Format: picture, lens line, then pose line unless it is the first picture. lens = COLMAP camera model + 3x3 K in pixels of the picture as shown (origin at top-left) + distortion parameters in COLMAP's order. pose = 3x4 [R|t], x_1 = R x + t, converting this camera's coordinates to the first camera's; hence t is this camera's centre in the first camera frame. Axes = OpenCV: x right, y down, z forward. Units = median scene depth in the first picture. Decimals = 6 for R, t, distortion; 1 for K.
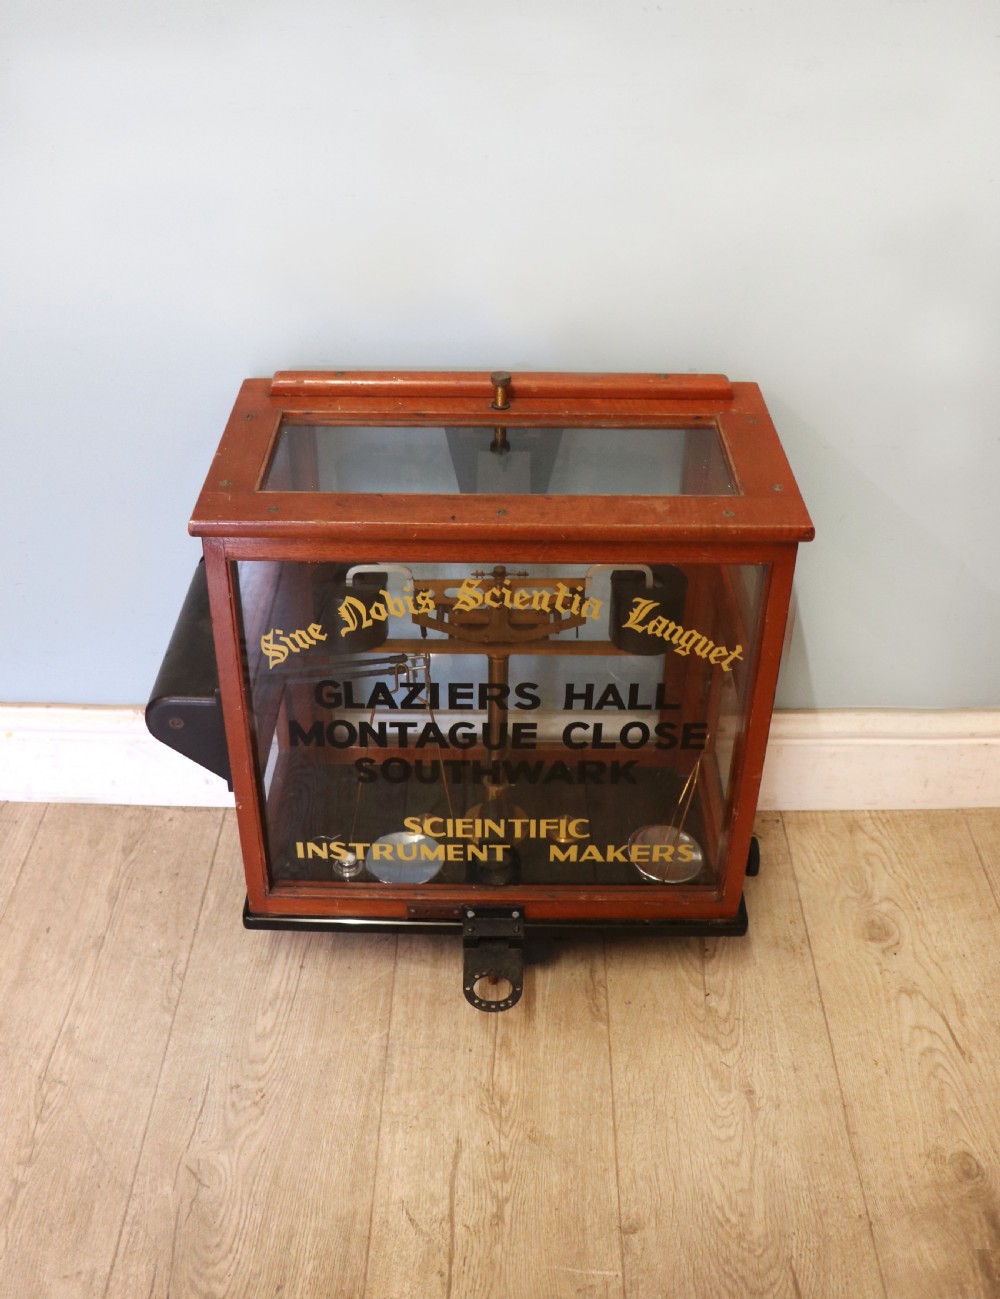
lens RADIAL K [[1442.3, 0, 465.4], [0, 1442.3, 562.2], [0, 0, 1]] dist [-0.135071, 0.000000]
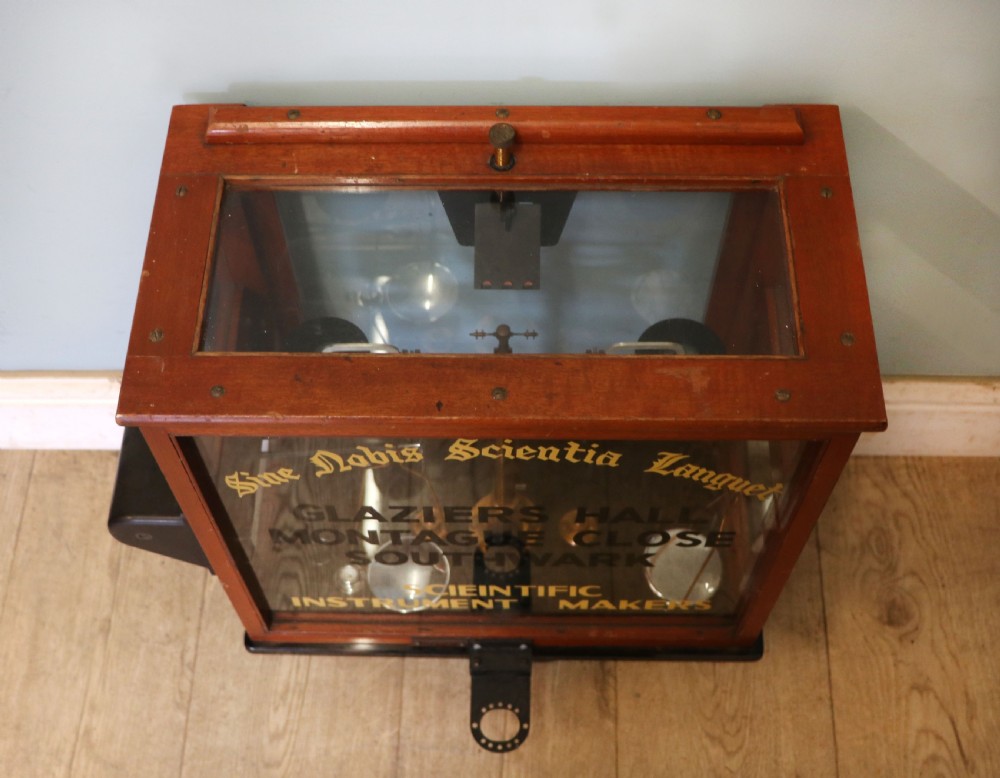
lens RADIAL K [[1350.7, 0, 478.2], [0, 1350.7, 531.4], [0, 0, 1]] dist [-0.089810, 0.000000]
pose [[0.999777, -0.007405, -0.019770, 0.022822], [0.016854, 0.843893, 0.536247, -0.309006], [0.012713, -0.536461, 0.843829, 0.265692]]
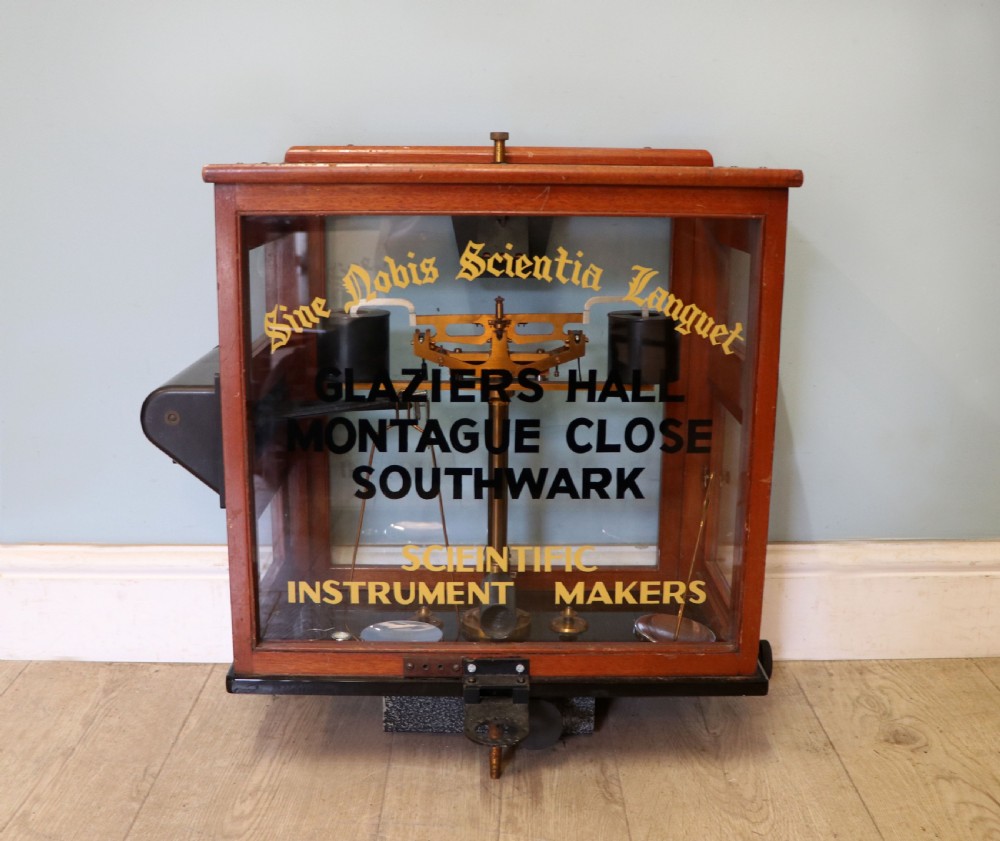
lens RADIAL K [[1285.0, 0, 488.3], [0, 1285.0, 442.4], [0, 0, 1]] dist [-0.117409, 0.000000]
pose [[0.999555, 0.002895, 0.029682, -0.010708], [0.007409, 0.939971, -0.341173, 0.388779], [-0.028888, 0.341241, 0.939532, 0.163761]]
